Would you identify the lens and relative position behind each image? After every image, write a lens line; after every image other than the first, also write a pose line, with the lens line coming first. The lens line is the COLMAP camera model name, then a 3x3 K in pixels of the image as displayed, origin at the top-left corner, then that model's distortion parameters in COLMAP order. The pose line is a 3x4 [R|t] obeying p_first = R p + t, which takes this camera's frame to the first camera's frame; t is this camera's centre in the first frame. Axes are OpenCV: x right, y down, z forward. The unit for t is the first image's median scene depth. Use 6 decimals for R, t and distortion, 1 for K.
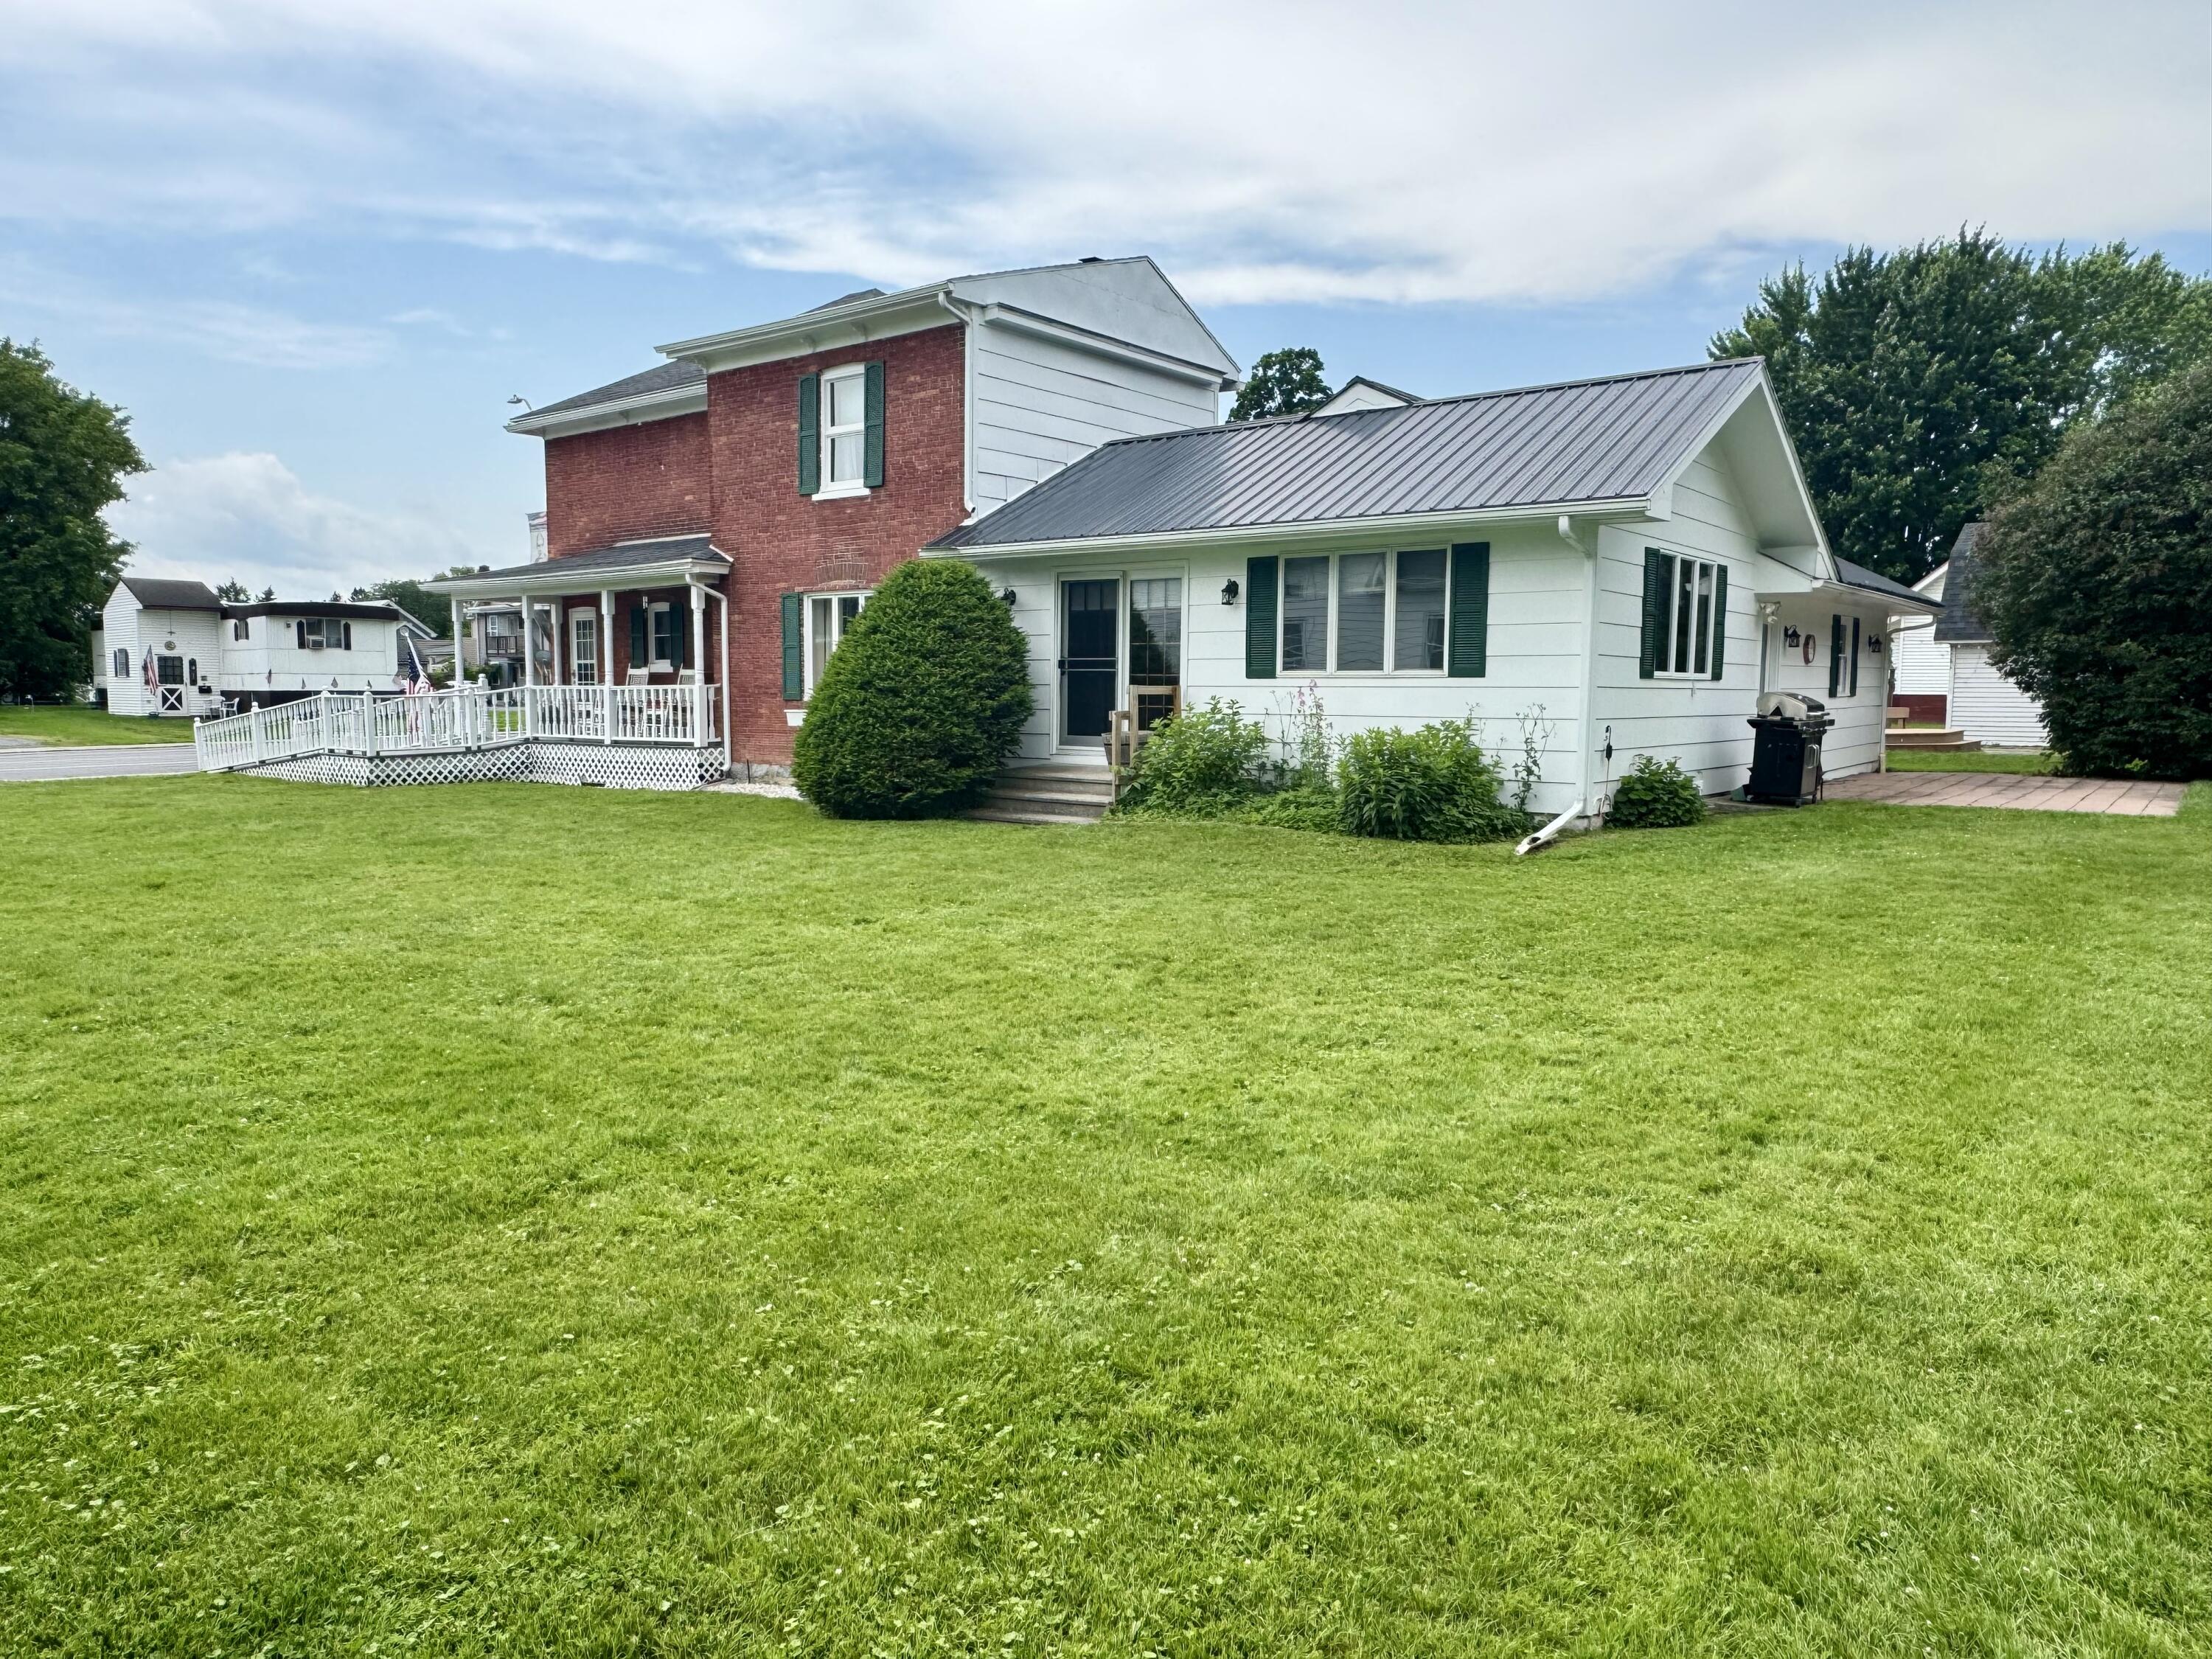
lens RADIAL K [[1460.5, 0, 1111.1], [0, 1460.5, 827.5], [0, 0, 1]] dist [-0.005056, 0.002541]
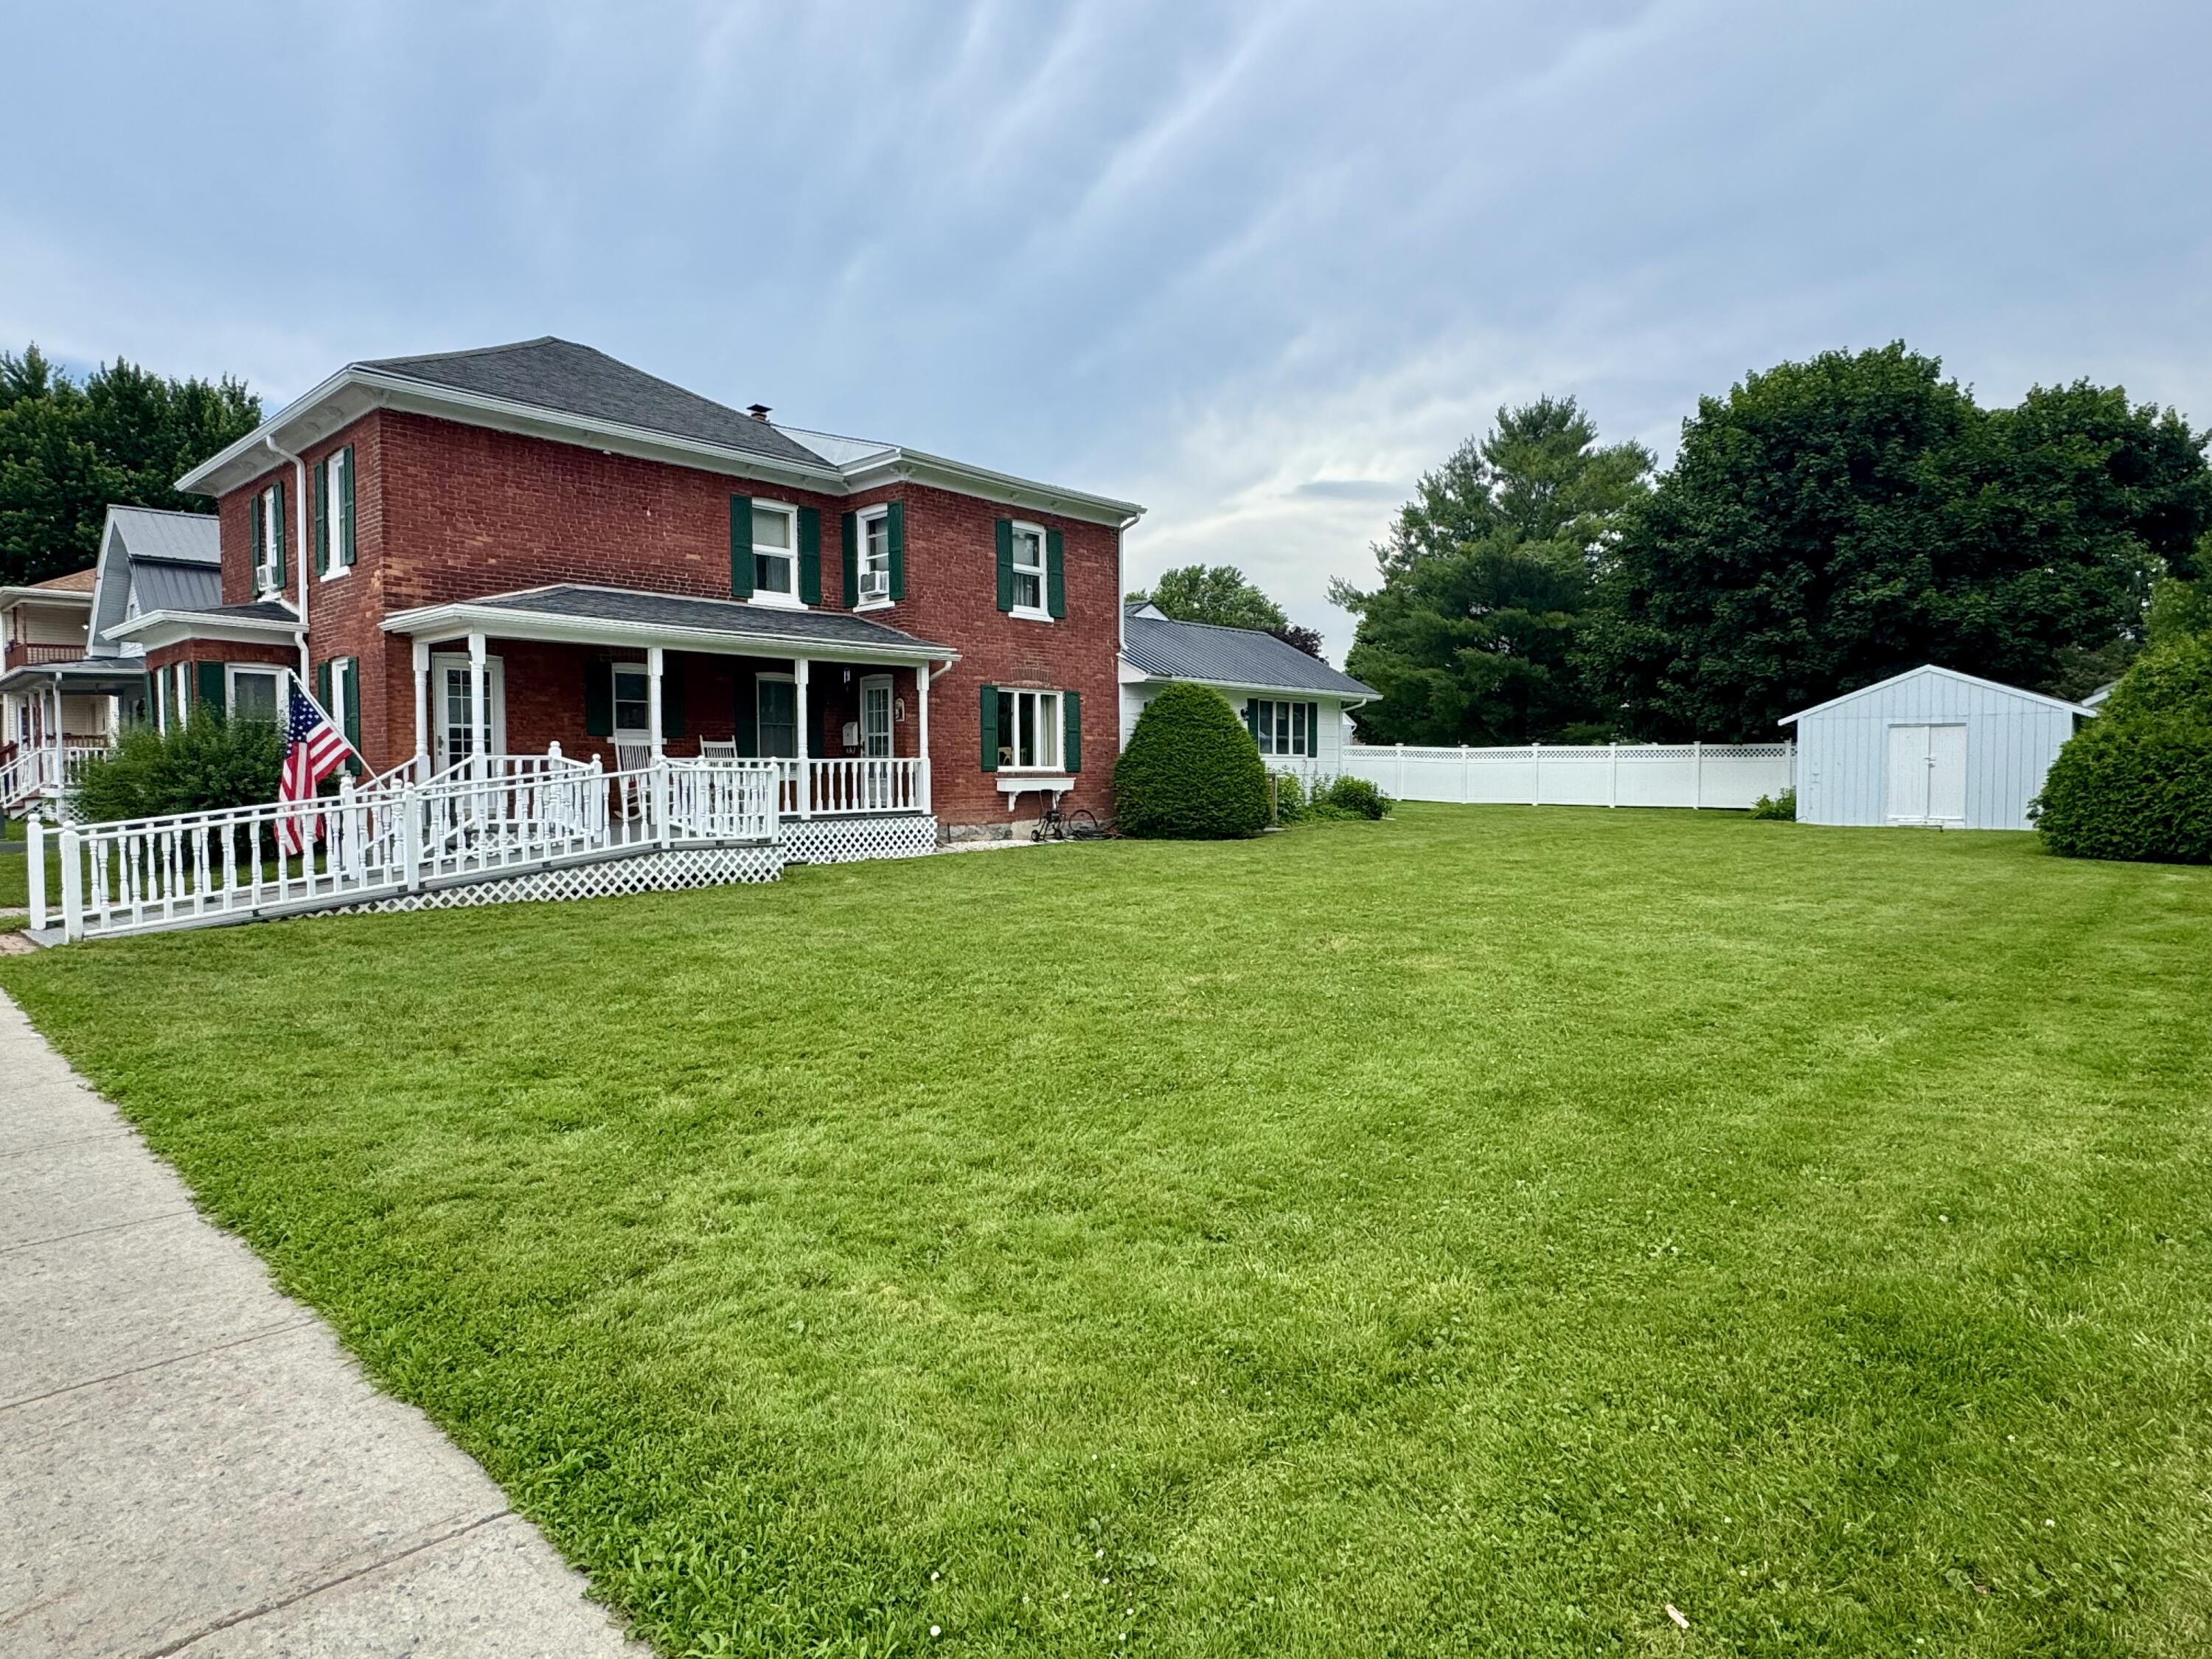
lens RADIAL K [[1259.3, 0, 1104.4], [0, 1259.3, 828.1], [0, 0, 1]] dist [0.000289, 0.000142]
pose [[0.069794, -0.046412, 0.996481, -1.456651], [0.100855, 0.994127, 0.039239, -0.081169], [-0.992450, 0.097762, 0.074065, 0.944382]]
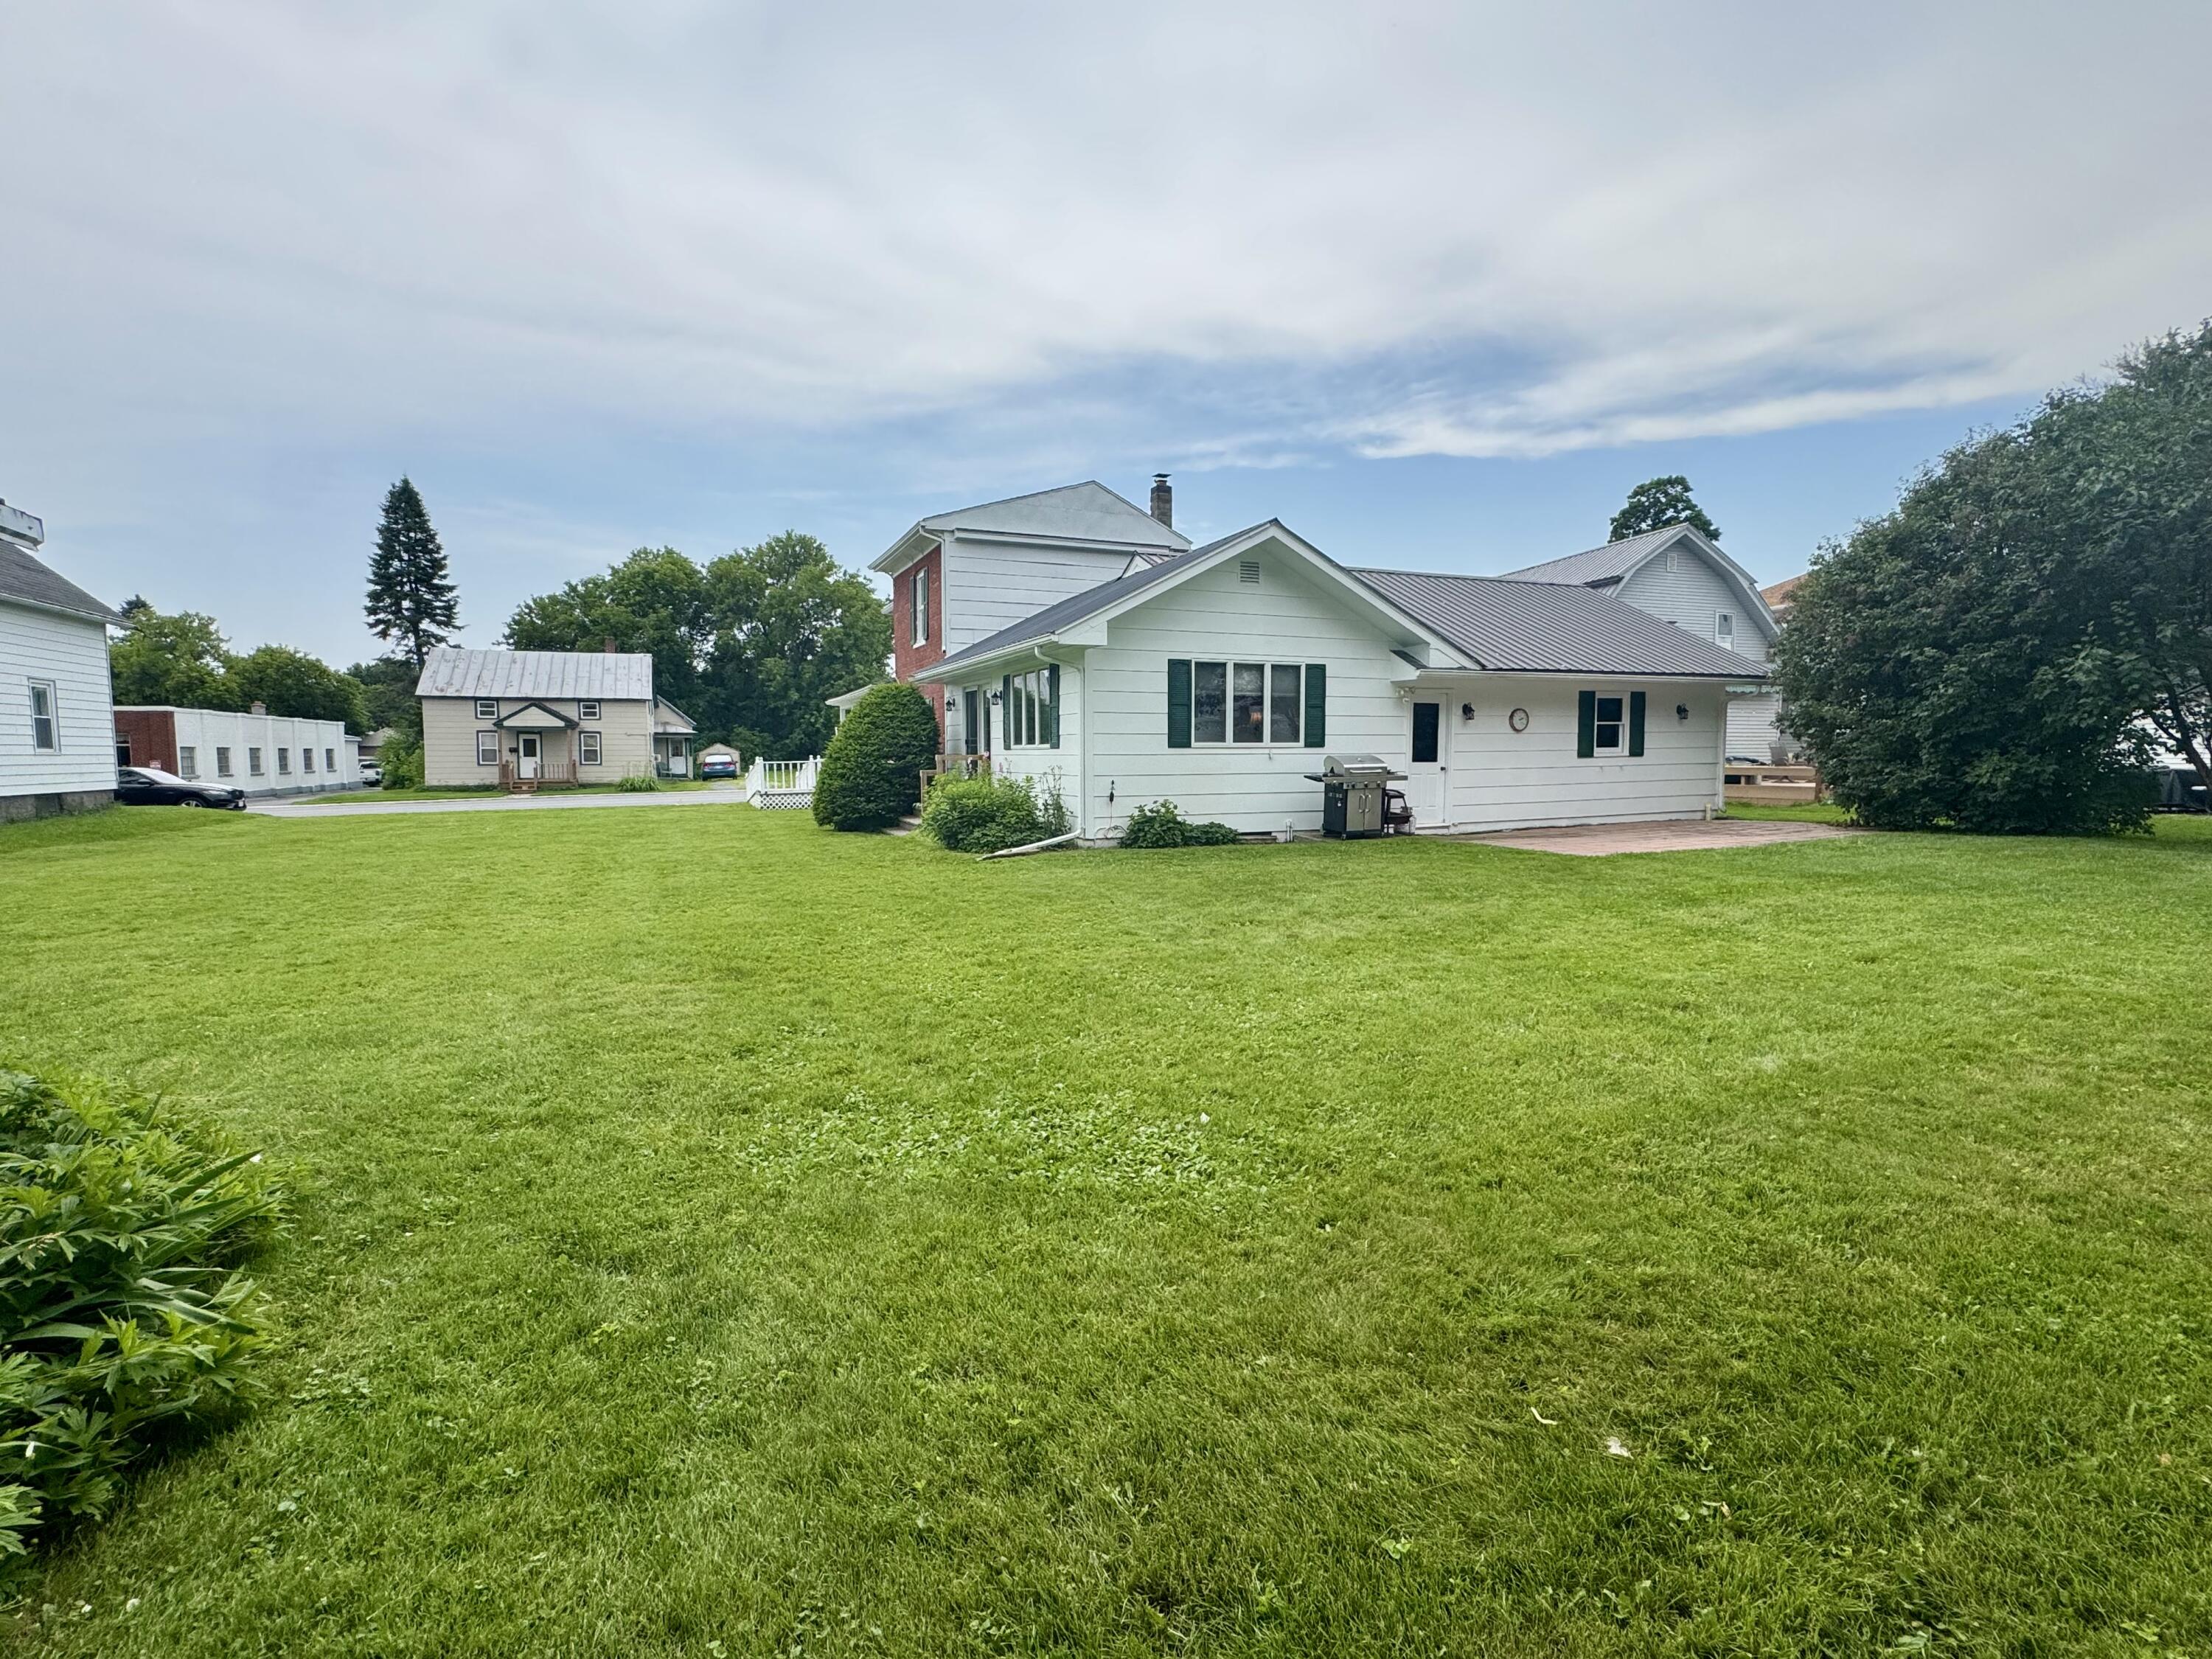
lens RADIAL K [[1025.7, 0, 1096.8], [0, 1025.7, 830.5], [0, 0, 1]] dist [-0.004622, -0.000276]
pose [[0.875756, 0.027348, -0.481979, 0.643547], [-0.036751, 0.999274, -0.010077, -0.004850], [0.481353, 0.026538, 0.876125, 0.050160]]
